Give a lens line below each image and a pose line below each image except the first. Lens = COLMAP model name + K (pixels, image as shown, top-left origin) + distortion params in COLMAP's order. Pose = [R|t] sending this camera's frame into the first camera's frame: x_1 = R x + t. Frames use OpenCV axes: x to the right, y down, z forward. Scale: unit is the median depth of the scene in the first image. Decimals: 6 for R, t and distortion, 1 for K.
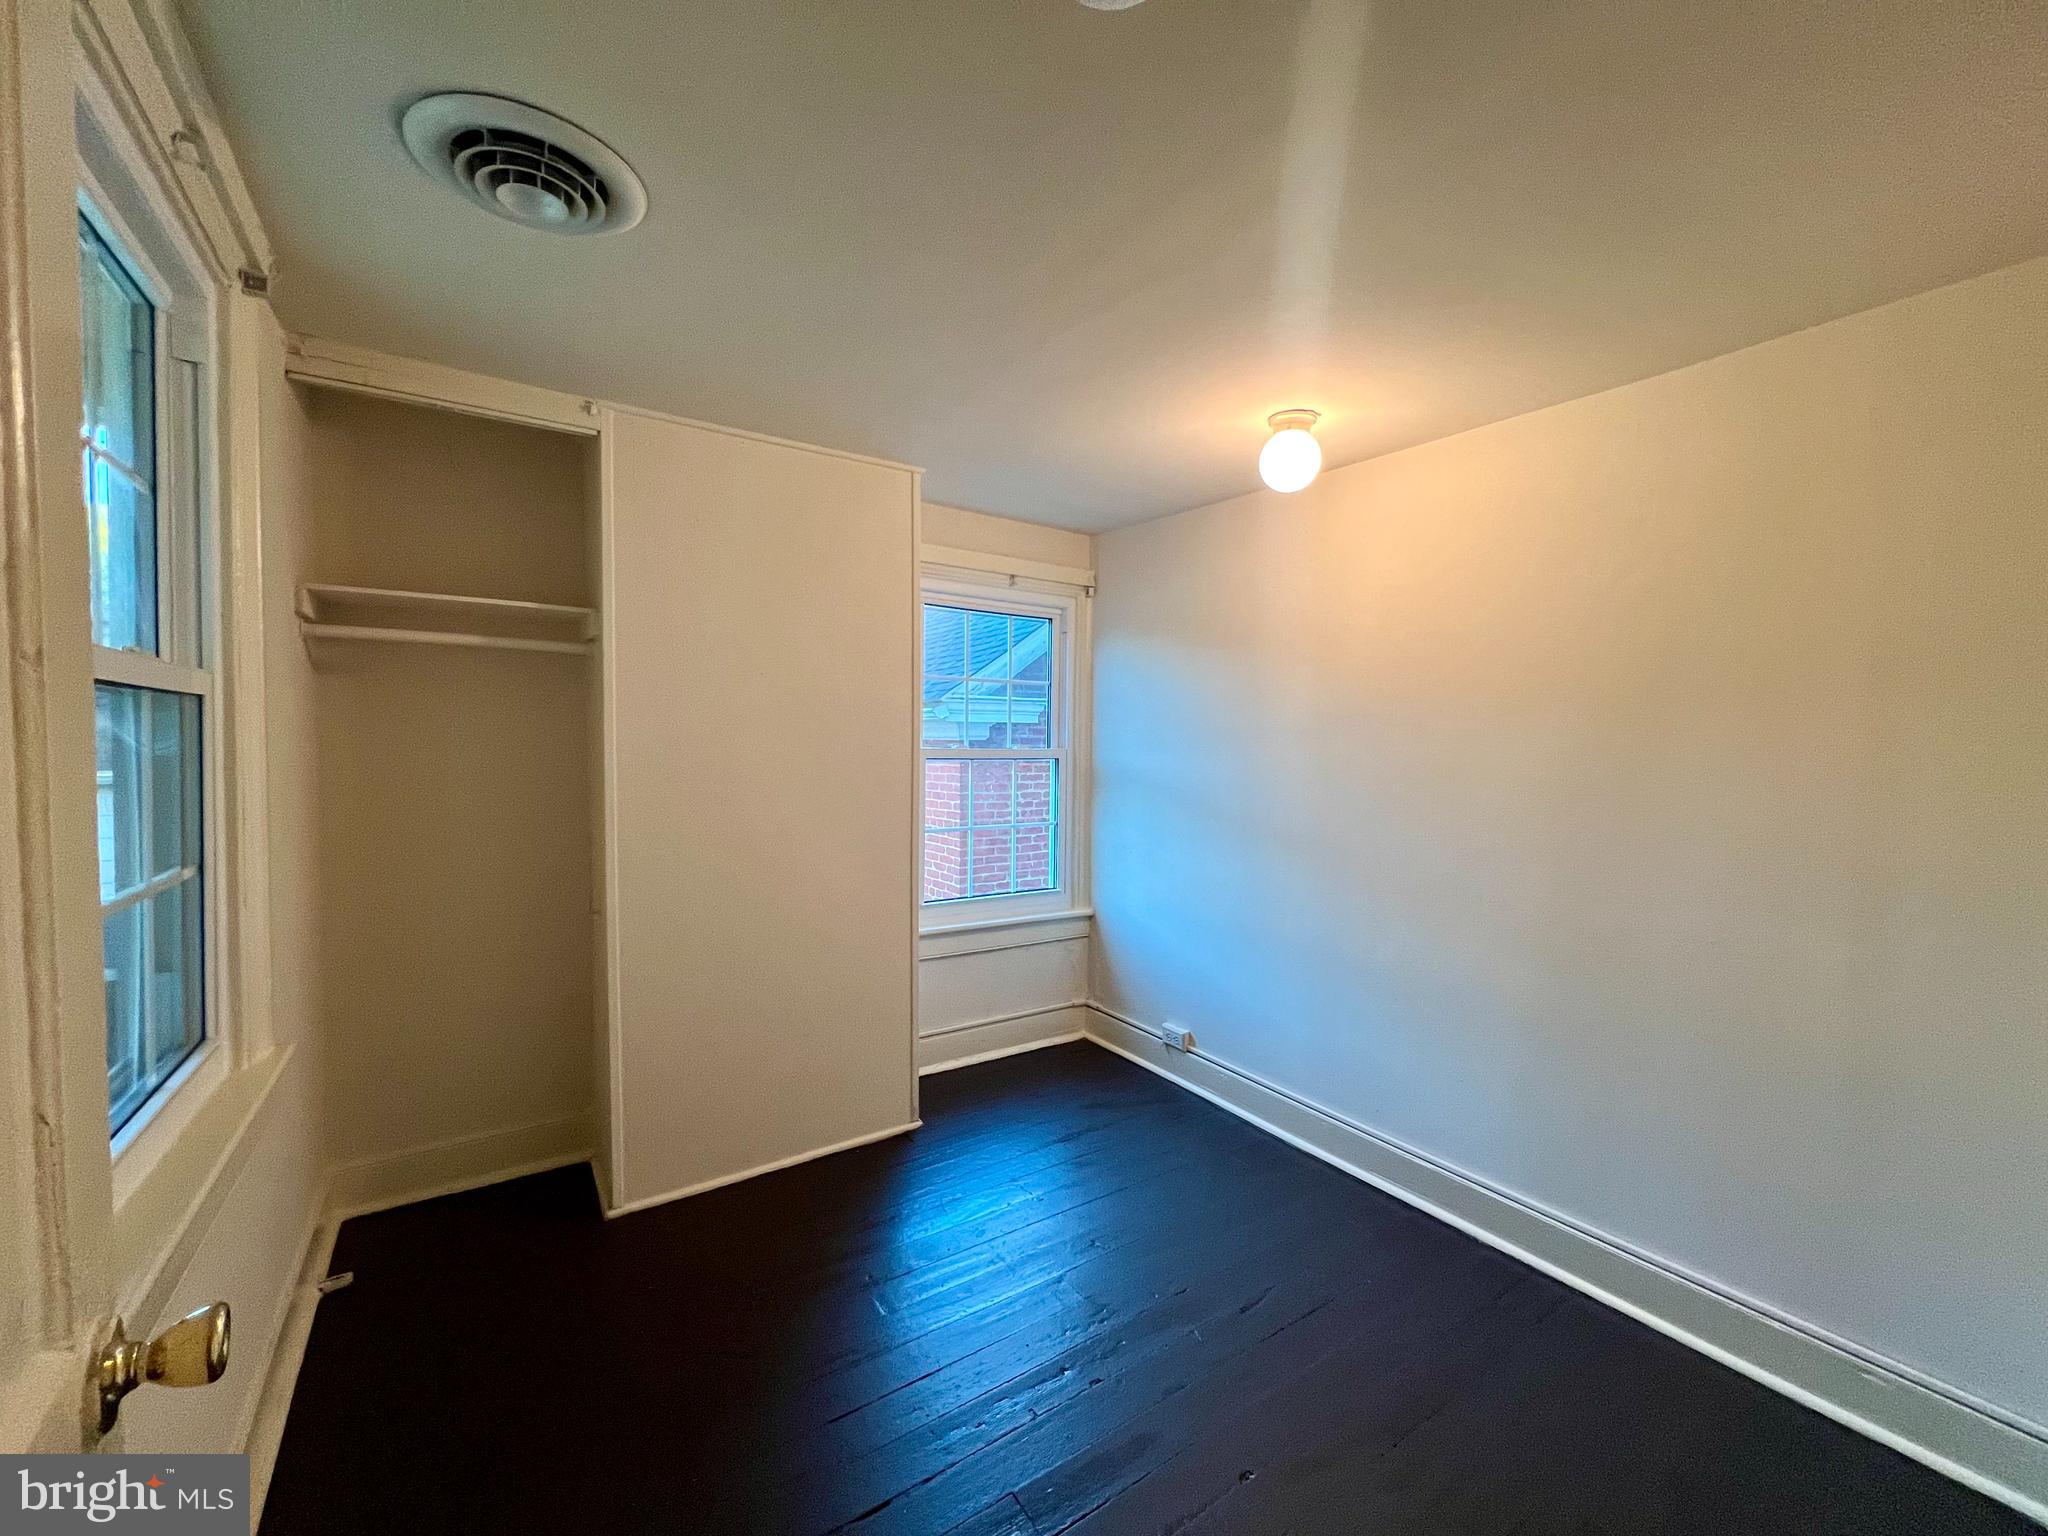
lens RADIAL K [[817.2, 0, 1016.8], [0, 817.2, 768.6], [0, 0, 1]] dist [-0.002685, -0.000103]
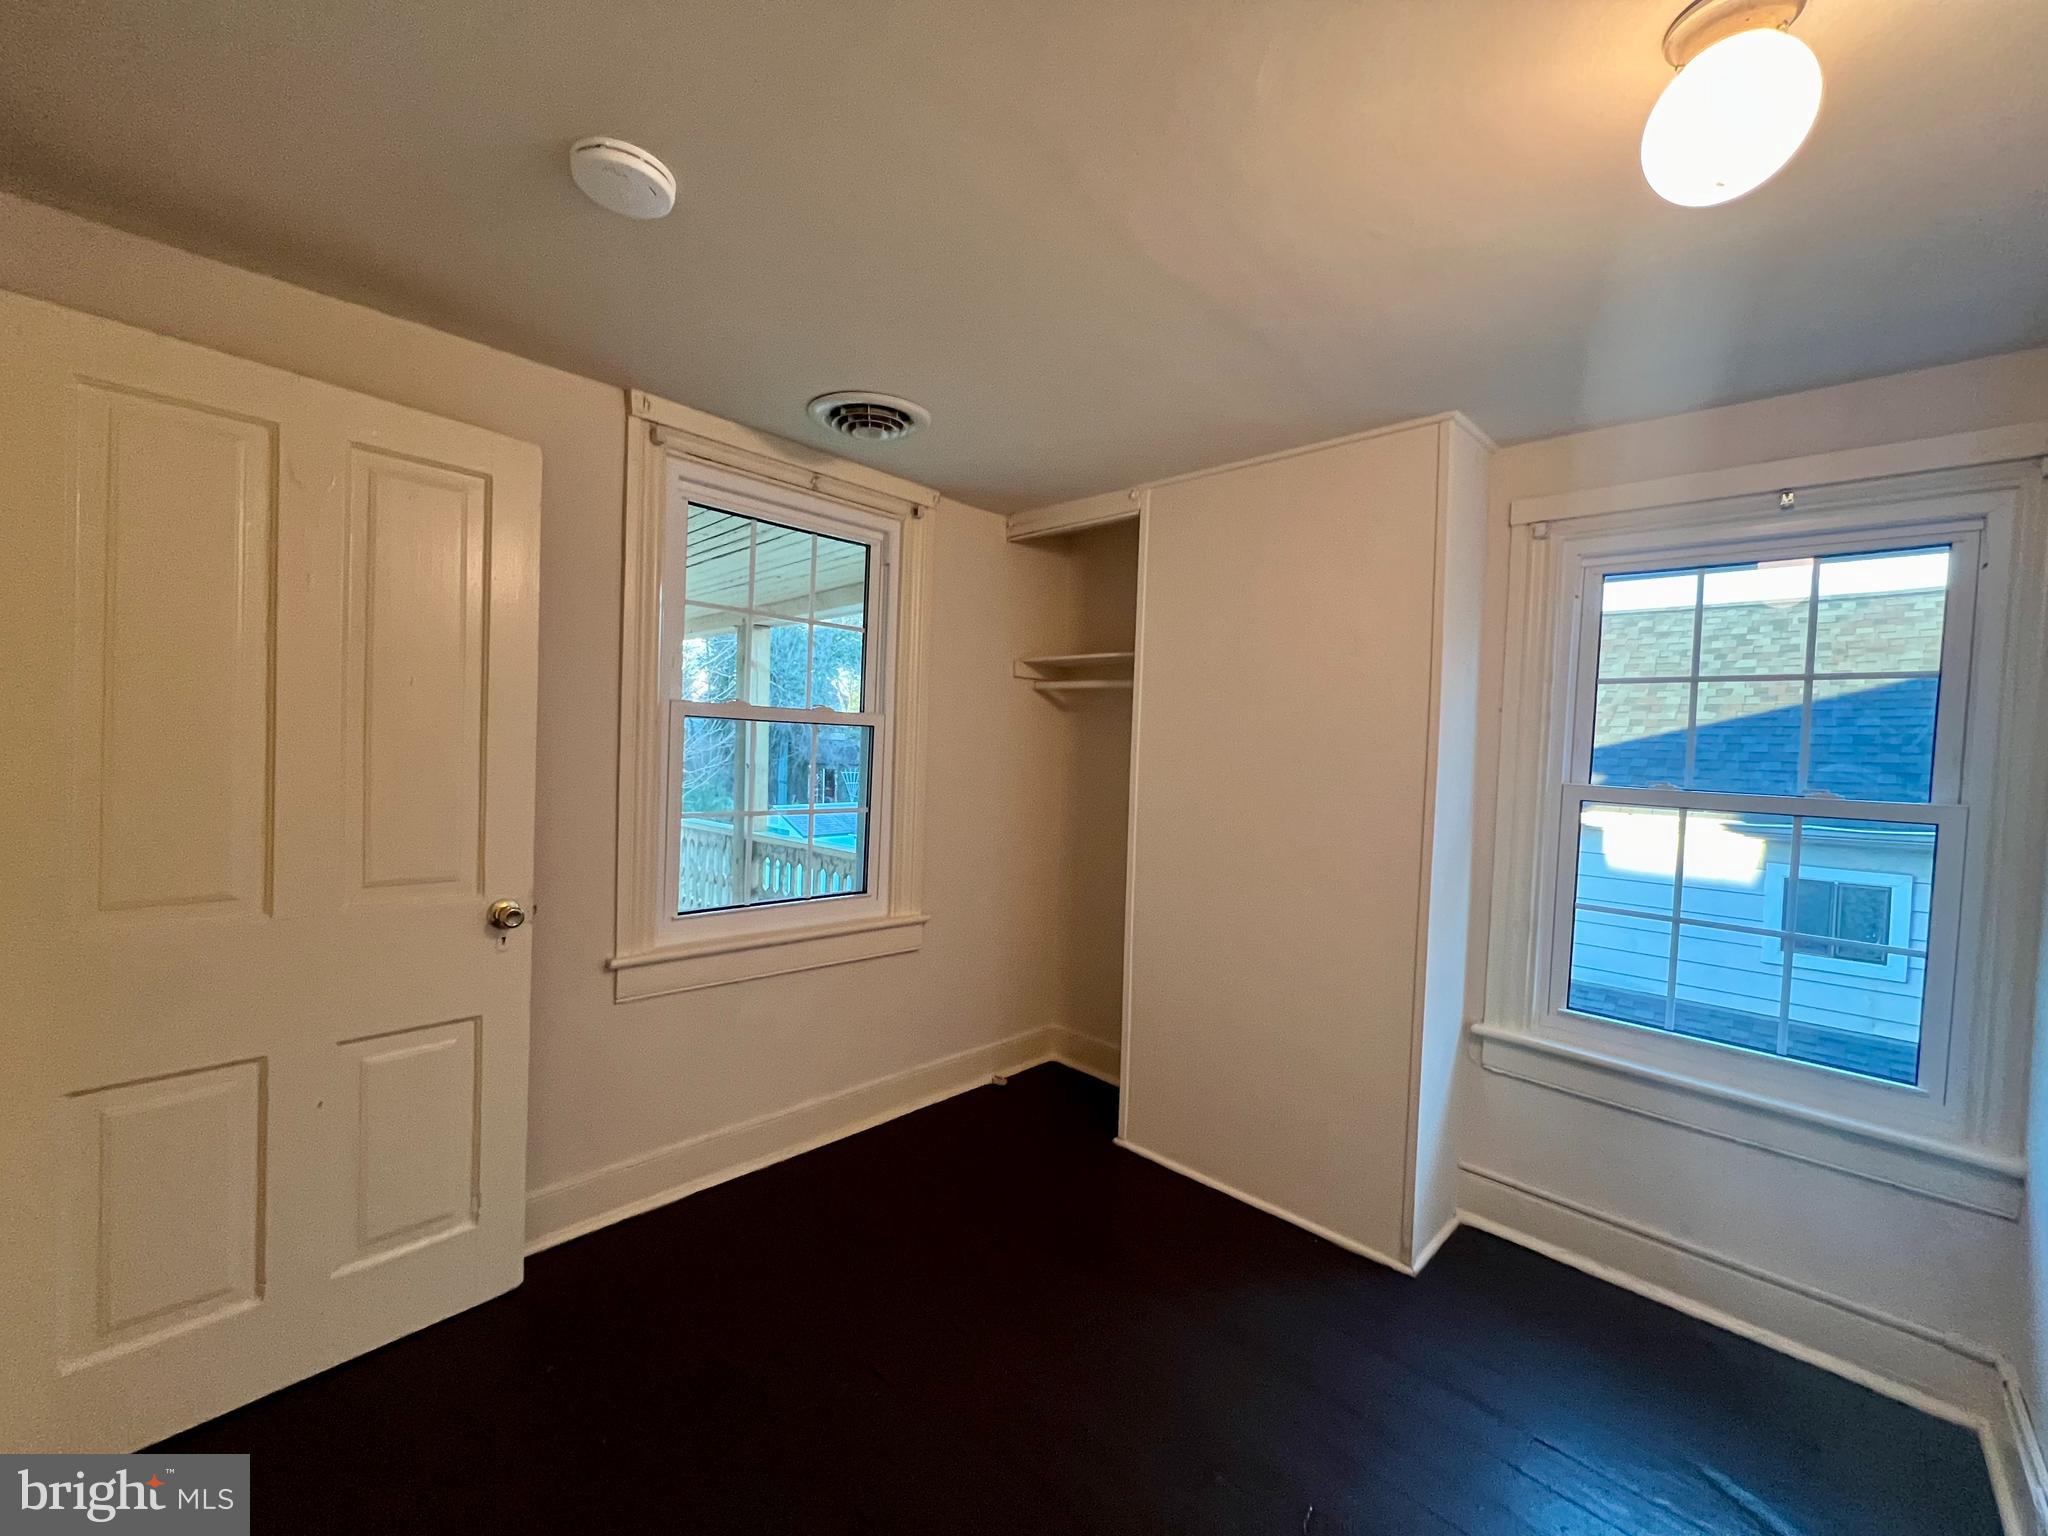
lens RADIAL K [[817.2, 0, 1016.8], [0, 817.2, 768.6], [0, 0, 1]] dist [-0.002685, -0.000103]
pose [[0.202114, 0.023147, -0.979088, 0.653332], [-0.073643, 0.997250, 0.008374, -0.012556], [0.976589, 0.070410, 0.203263, 0.557457]]
